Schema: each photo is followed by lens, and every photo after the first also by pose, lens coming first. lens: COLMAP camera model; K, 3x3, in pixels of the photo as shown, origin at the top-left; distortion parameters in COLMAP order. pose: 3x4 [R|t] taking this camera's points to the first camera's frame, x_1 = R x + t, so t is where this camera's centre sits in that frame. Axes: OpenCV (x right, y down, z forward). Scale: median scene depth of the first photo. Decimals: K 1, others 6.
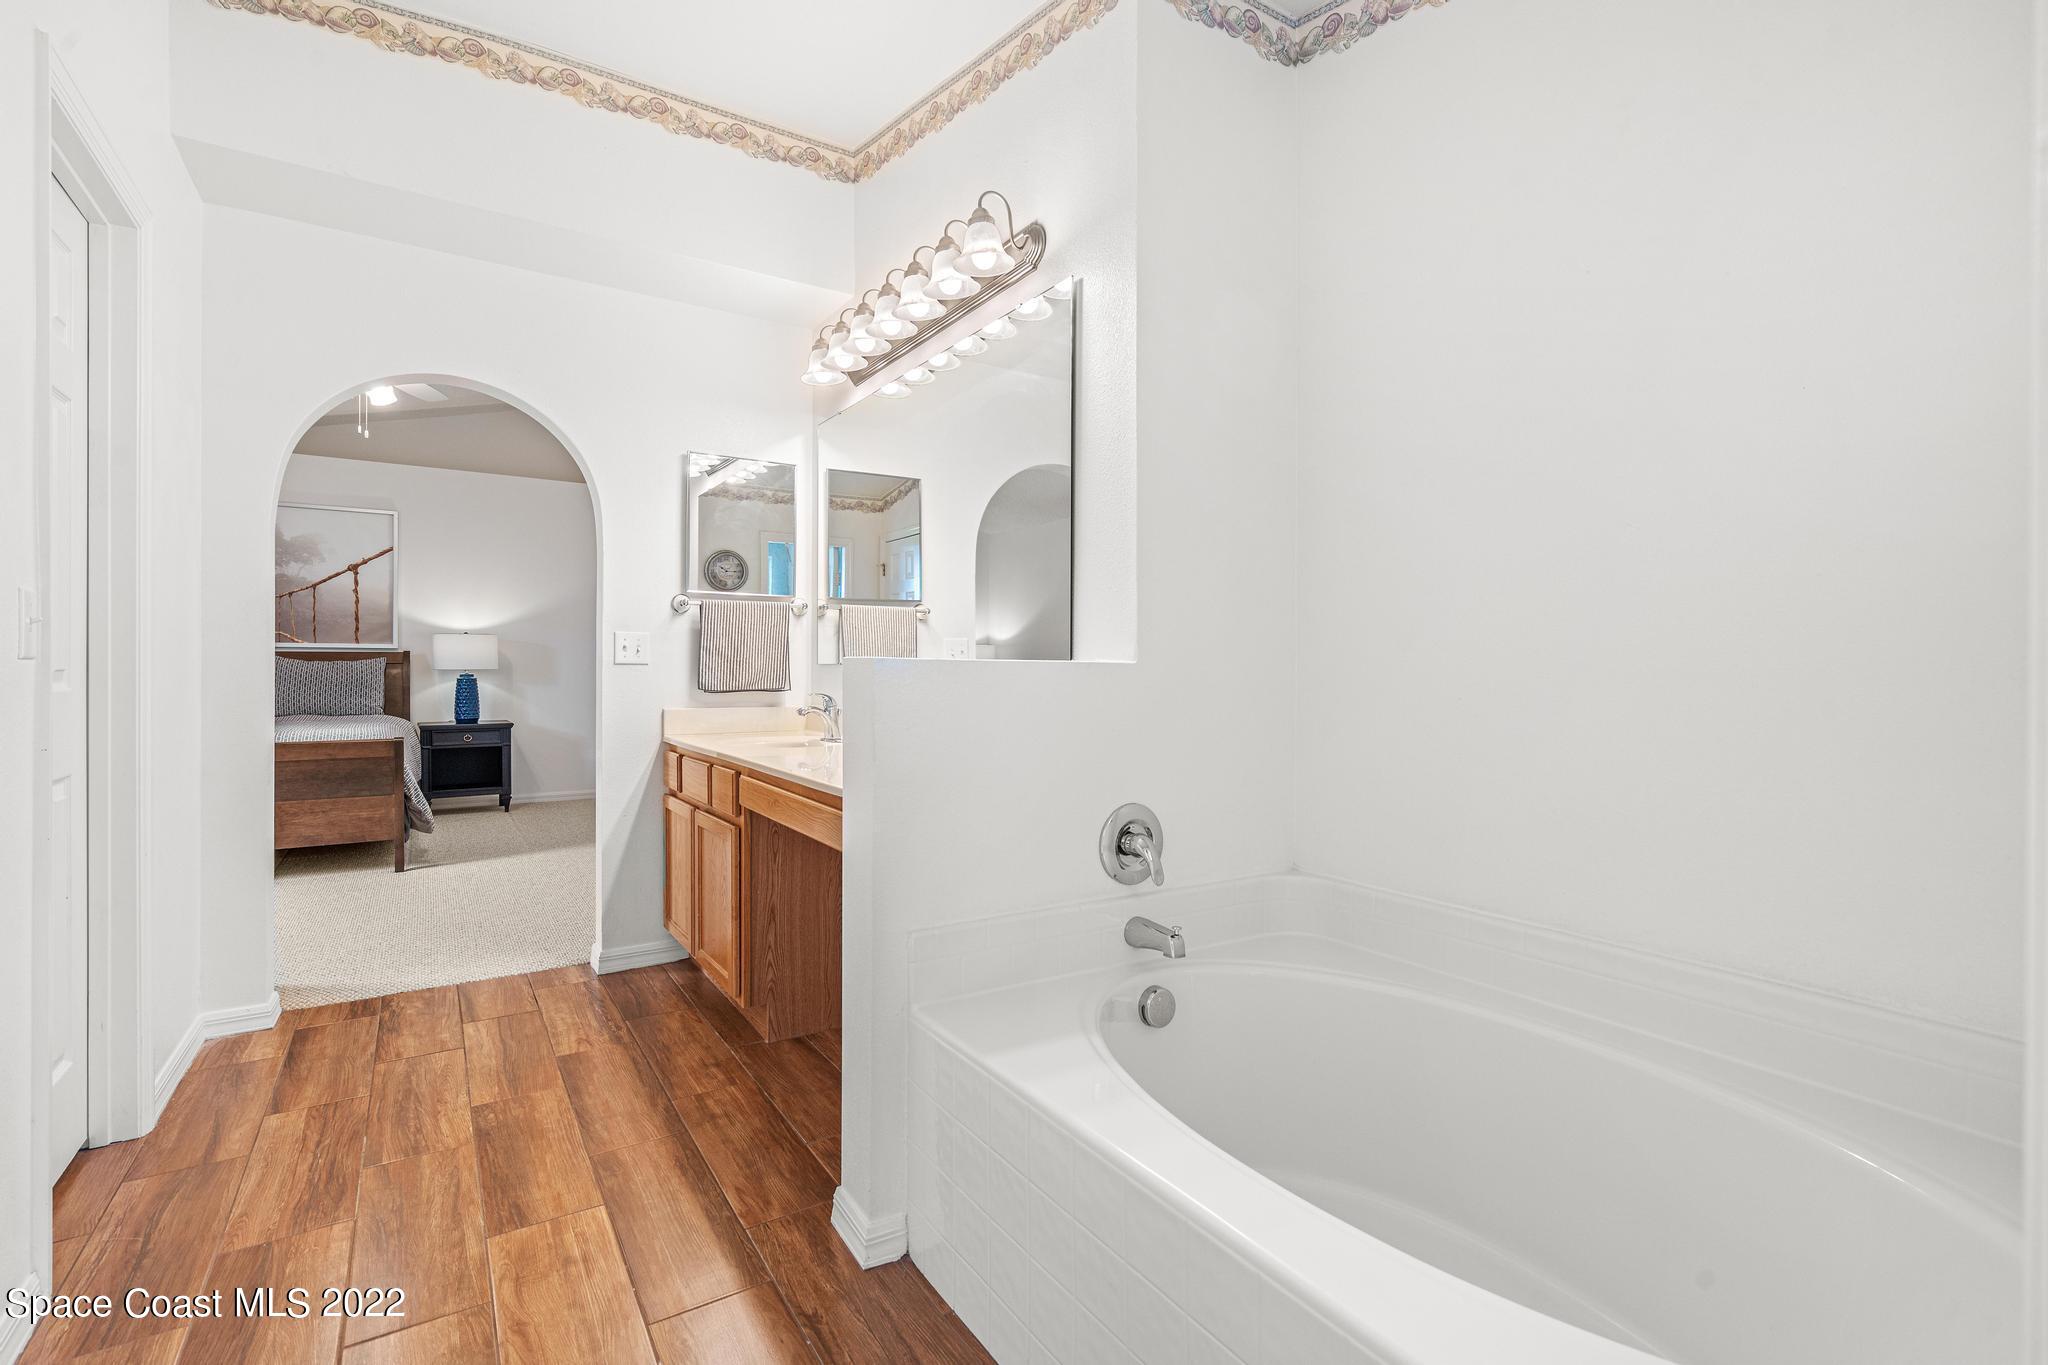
lens RADIAL K [[944.3, 0, 1019.5], [0, 944.3, 674.1], [0, 0, 1]] dist [-0.045688, -0.001439]
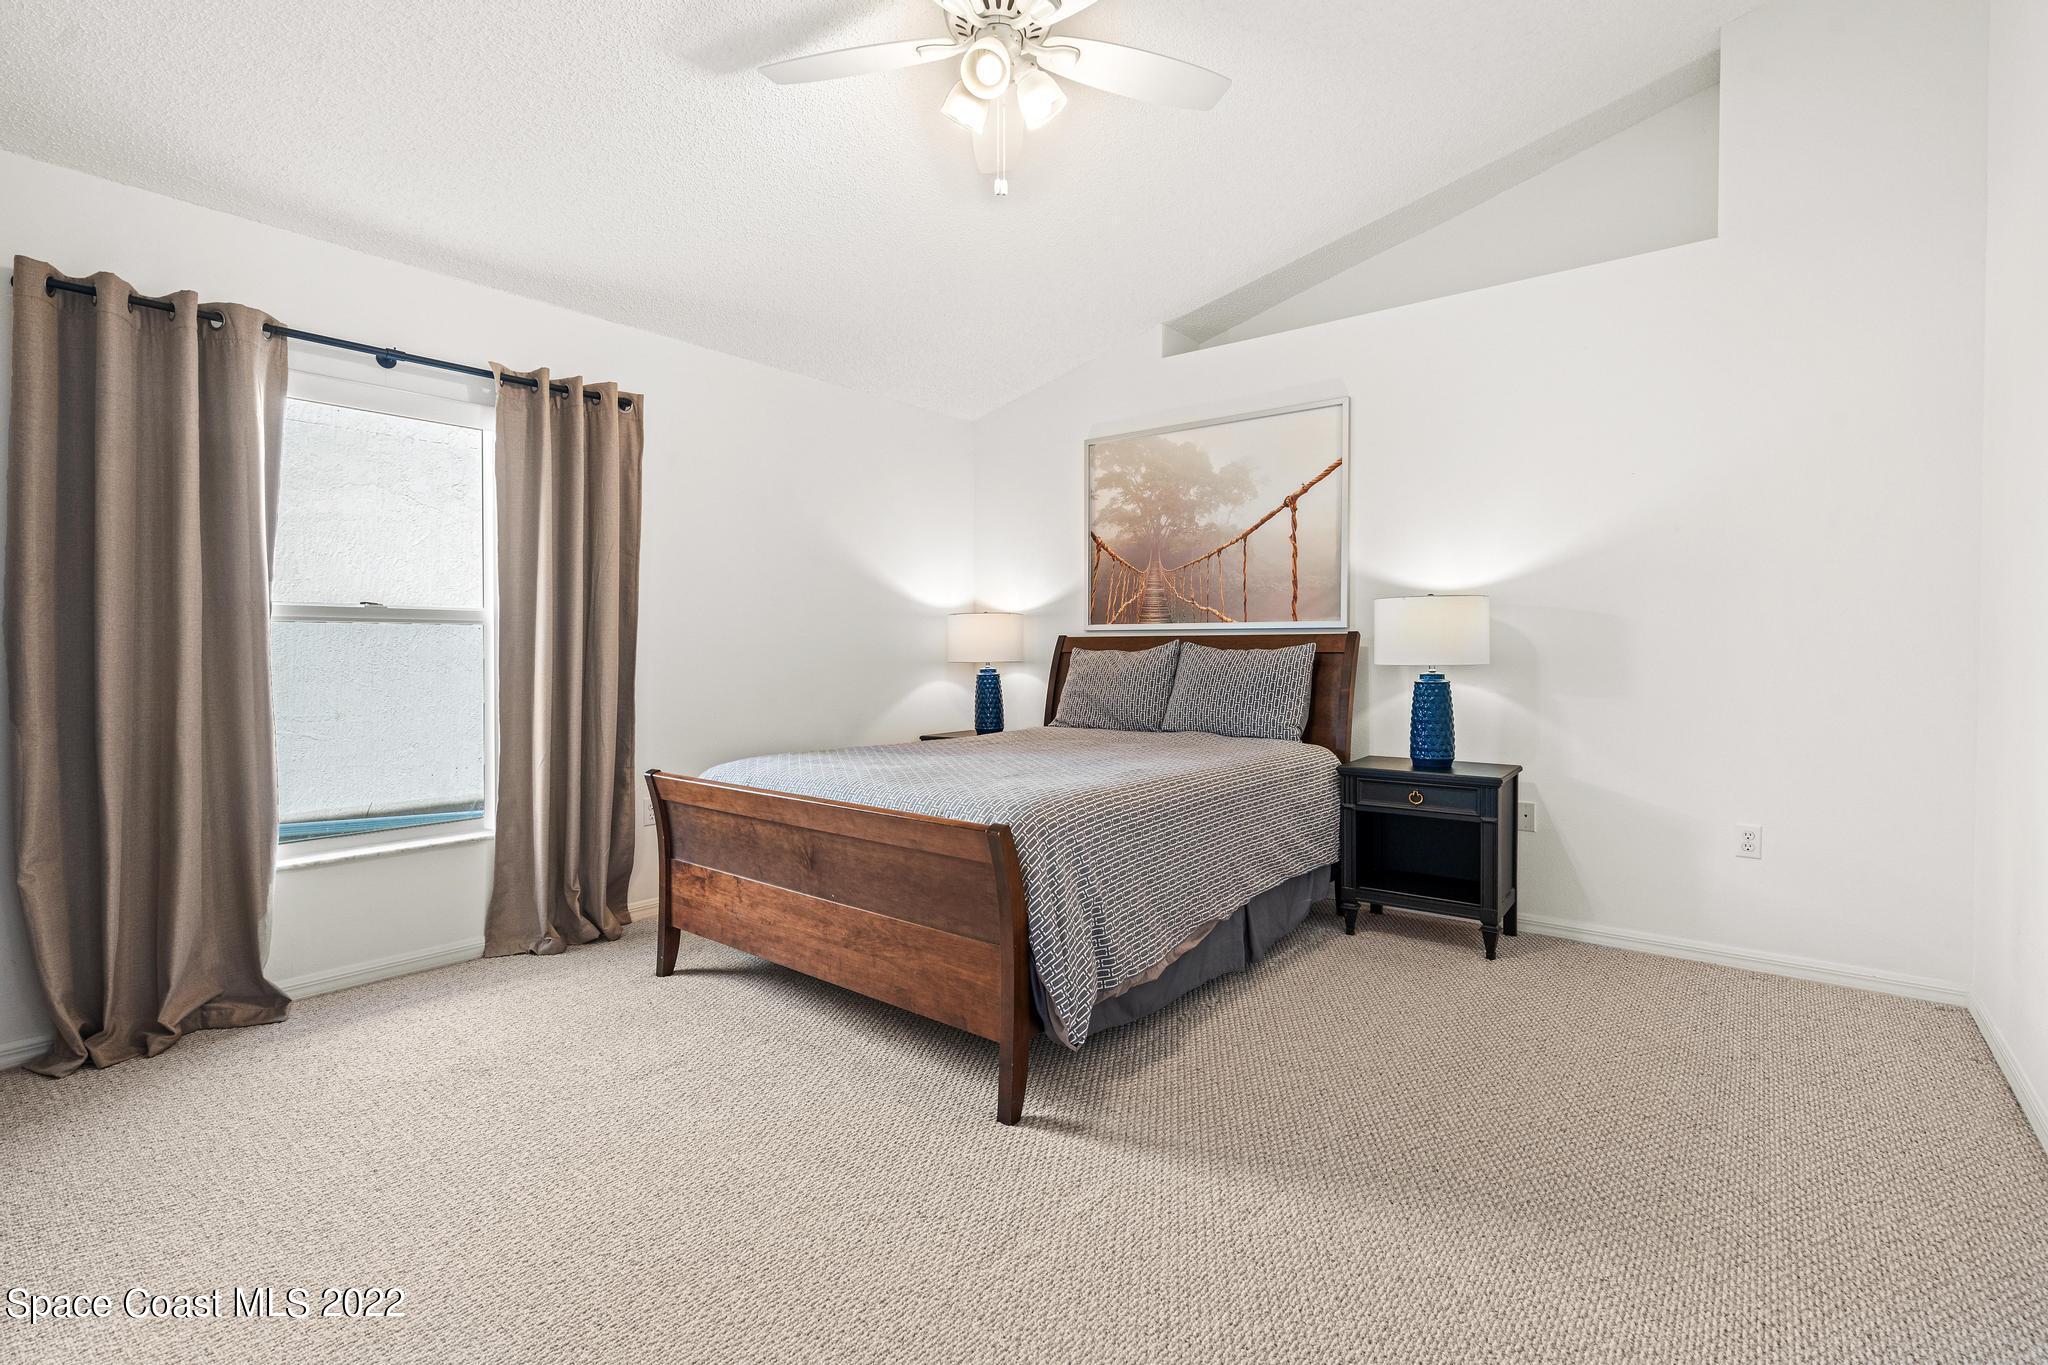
lens RADIAL K [[944.3, 0, 1018.5], [0, 944.3, 653.2], [0, 0, 1]] dist [-0.045688, -0.001439]
pose [[0.319156, -0.001052, -0.947701, -0.172998], [-0.006543, 0.999973, -0.003314, -0.008138], [0.947679, 0.007259, 0.319141, 0.617873]]
